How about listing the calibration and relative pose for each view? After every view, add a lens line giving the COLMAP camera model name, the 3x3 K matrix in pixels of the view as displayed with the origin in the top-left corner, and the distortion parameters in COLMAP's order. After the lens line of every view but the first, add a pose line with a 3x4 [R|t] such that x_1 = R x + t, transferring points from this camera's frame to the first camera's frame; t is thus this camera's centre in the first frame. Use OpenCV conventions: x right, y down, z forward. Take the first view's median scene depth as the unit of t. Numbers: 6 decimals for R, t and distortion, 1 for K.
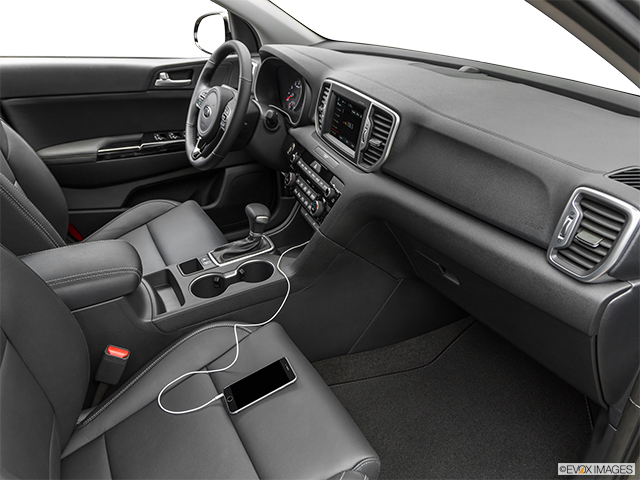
lens RADIAL K [[467.5, 0, 320.0], [0, 467.5, 240.0], [0, 0, 1]] dist [0.015527, -0.004087]
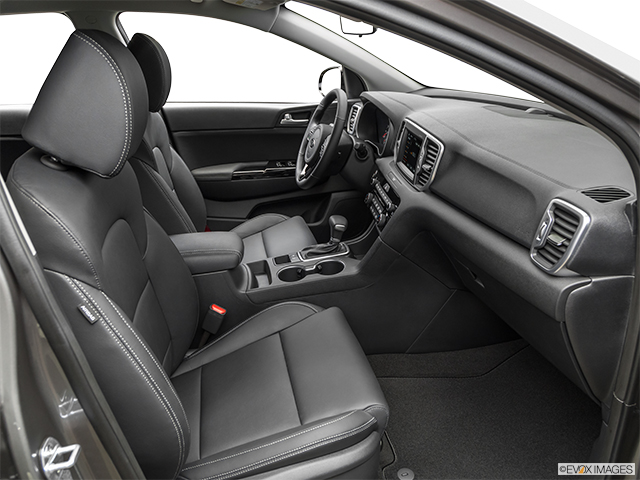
lens RADIAL K [[467.5, 0, 320.0], [0, 467.5, 240.0], [0, 0, 1]] dist [0.015527, -0.004087]
pose [[0.956730, 0.081352, -0.279372, 0.177530], [-0.105938, 0.991613, -0.074039, 0.087573], [0.271006, 0.100431, 0.957324, -0.202563]]
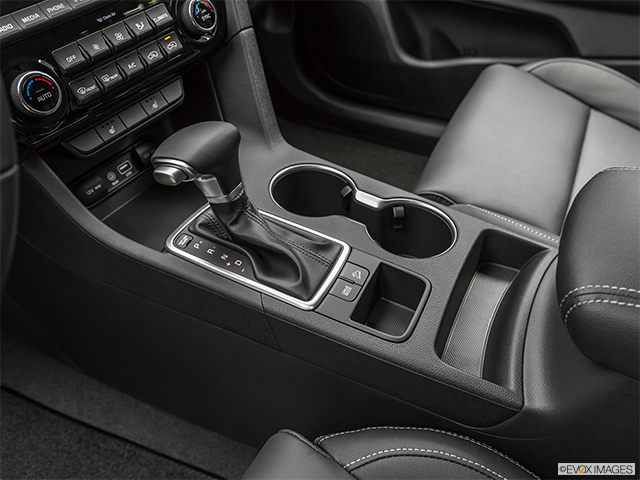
lens RADIAL K [[552.7, 0, 320.0], [0, 552.7, 240.0], [0, 0, 1]] dist [0.006629, 0.003932]
pose [[-0.568060, -0.541343, 0.619884, -0.481699], [0.430436, 0.446550, 0.784422, -0.314404], [-0.701450, 0.712419, -0.020654, 1.018406]]
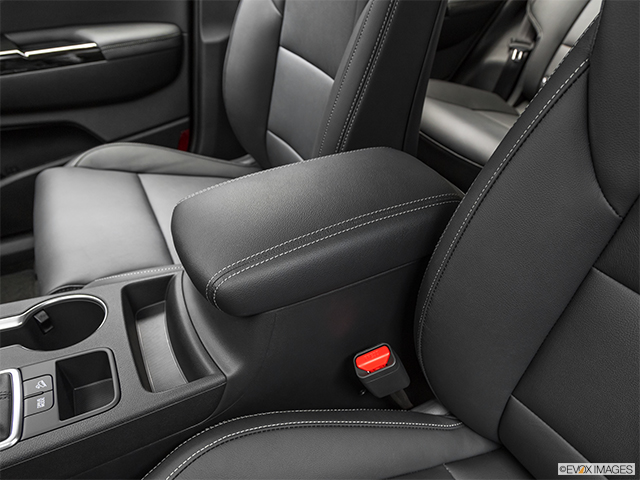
lens RADIAL K [[467.5, 0, 320.0], [0, 467.5, 240.0], [0, 0, 1]] dist [0.015527, -0.004087]
pose [[-0.998767, -0.023721, 0.043602, -0.488664], [0.030282, 0.404831, 0.913890, -0.346523], [-0.039330, 0.914084, -0.403614, 1.047000]]
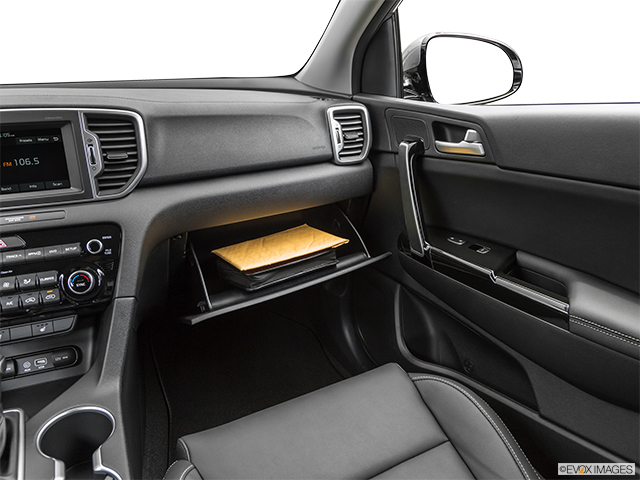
lens RADIAL K [[494.1, 0, 320.0], [0, 494.1, 240.0], [0, 0, 1]] dist [0.023392, -0.000160]
pose [[0.002060, -0.341433, 0.939904, -0.598723], [0.500240, 0.814203, 0.294674, -0.143929], [-0.865885, 0.469570, 0.172476, 0.532308]]
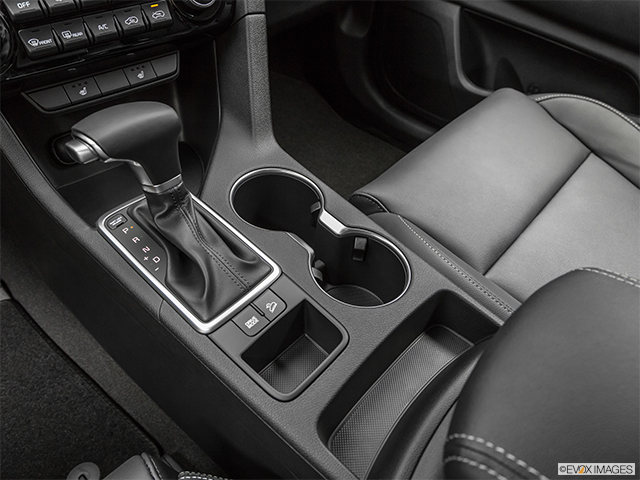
lens RADIAL K [[467.5, 0, 320.0], [0, 467.5, 240.0], [0, 0, 1]] dist [0.015527, -0.004087]
pose [[-0.317563, -0.679385, 0.661506, -0.438555], [0.432546, 0.517020, 0.738643, -0.199183], [-0.843835, 0.520697, 0.129679, 0.913609]]
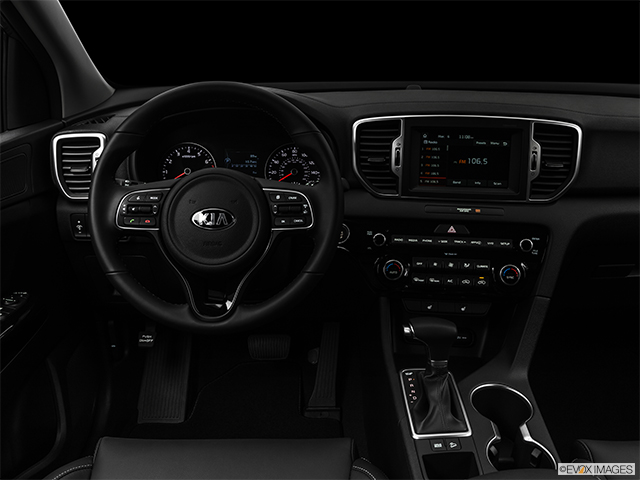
lens RADIAL K [[591.5, 0, 320.0], [0, 591.5, 240.0], [0, 0, 1]] dist [-0.038293, 0.009994]
pose [[0.470949, -0.294459, 0.831565, -0.830453], [0.425516, 0.901561, 0.078257, -0.292927], [-0.772750, 0.316989, 0.549886, 0.667623]]
